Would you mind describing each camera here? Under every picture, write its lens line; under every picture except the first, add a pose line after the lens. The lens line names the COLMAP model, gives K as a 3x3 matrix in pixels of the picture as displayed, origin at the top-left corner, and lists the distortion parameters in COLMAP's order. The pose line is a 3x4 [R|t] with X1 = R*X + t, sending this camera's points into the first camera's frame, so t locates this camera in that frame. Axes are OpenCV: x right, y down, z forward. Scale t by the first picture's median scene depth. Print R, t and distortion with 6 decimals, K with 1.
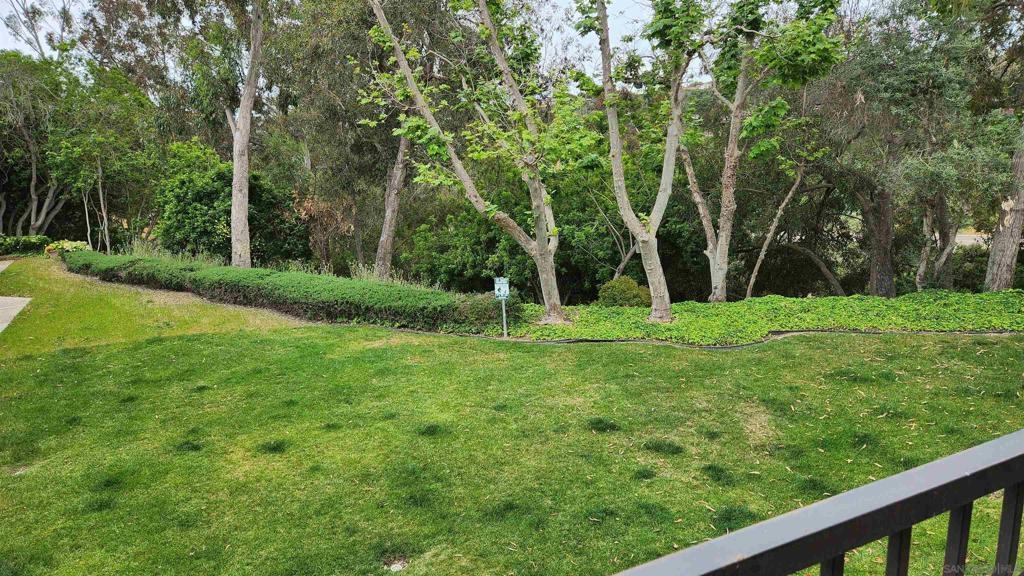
lens RADIAL K [[683.3, 0, 510.2], [0, 683.3, 289.0], [0, 0, 1]] dist [0.088038, -0.074546]
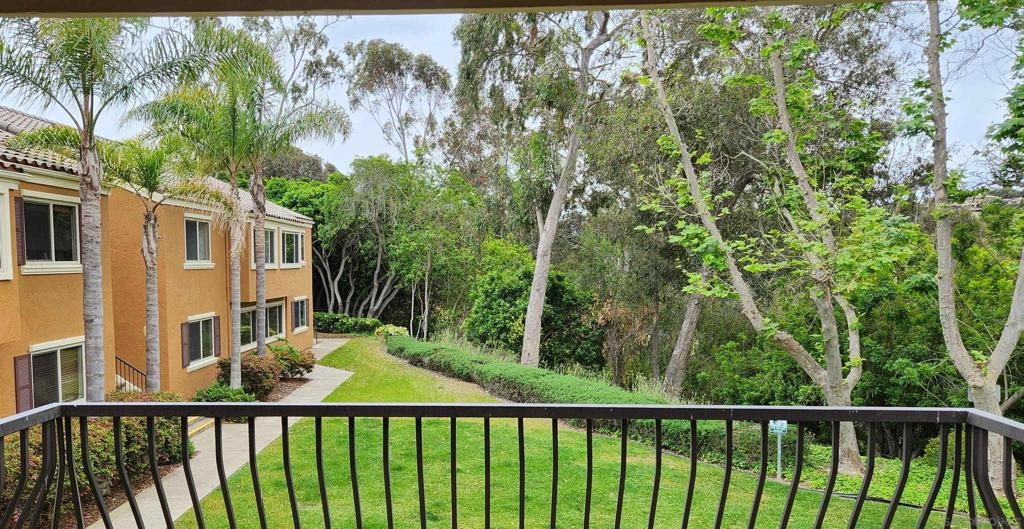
lens RADIAL K [[797.7, 0, 475.4], [0, 797.7, 311.5], [0, 0, 1]] dist [0.057425, -0.002351]
pose [[0.883684, 0.081541, -0.460927, 0.090159], [-0.138282, 0.986236, -0.090641, 0.007421], [0.447192, 0.143836, 0.882797, -0.072840]]
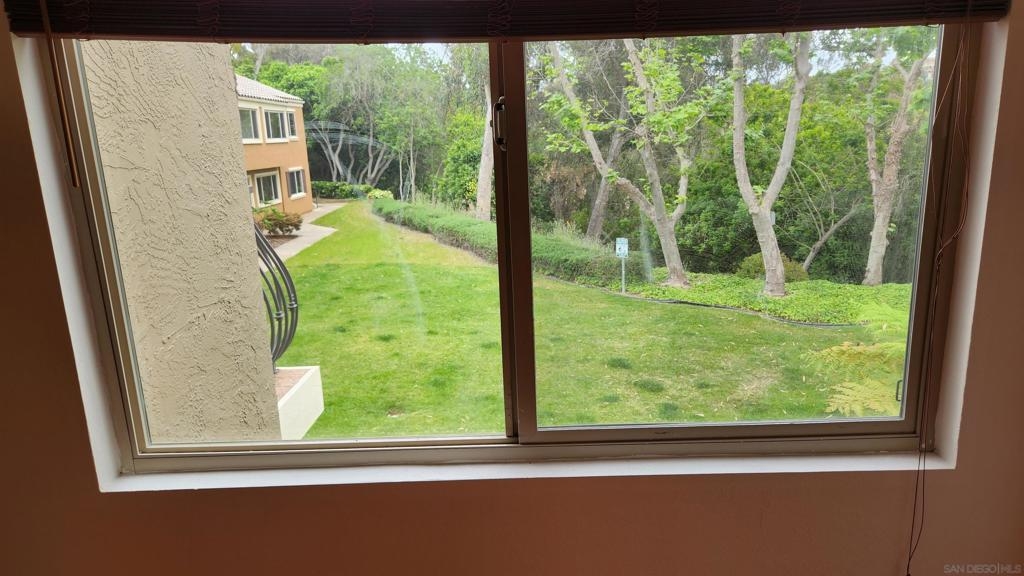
lens RADIAL K [[683.3, 0, 510.2], [0, 683.3, 289.0], [0, 0, 1]] dist [0.088038, -0.074546]
pose [[0.894854, 0.119139, -0.430166, 0.263998], [-0.100848, 0.992765, 0.065169, 0.009373], [0.434818, -0.014935, 0.900395, -0.071976]]
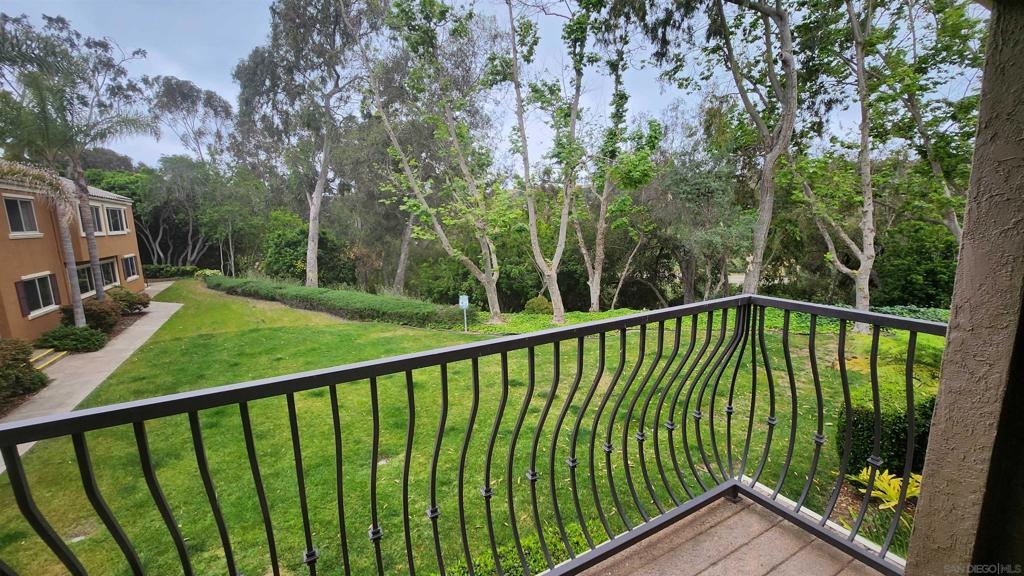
lens RADIAL K [[422.1, 0, 506.7], [0, 422.1, 287.2], [0, 0, 1]] dist [-0.019499, 0.000203]
pose [[0.998607, 0.017756, 0.049691, 0.034058], [-0.015697, 0.999015, -0.041515, 0.003516], [-0.050379, 0.040677, 0.997901, -0.025576]]
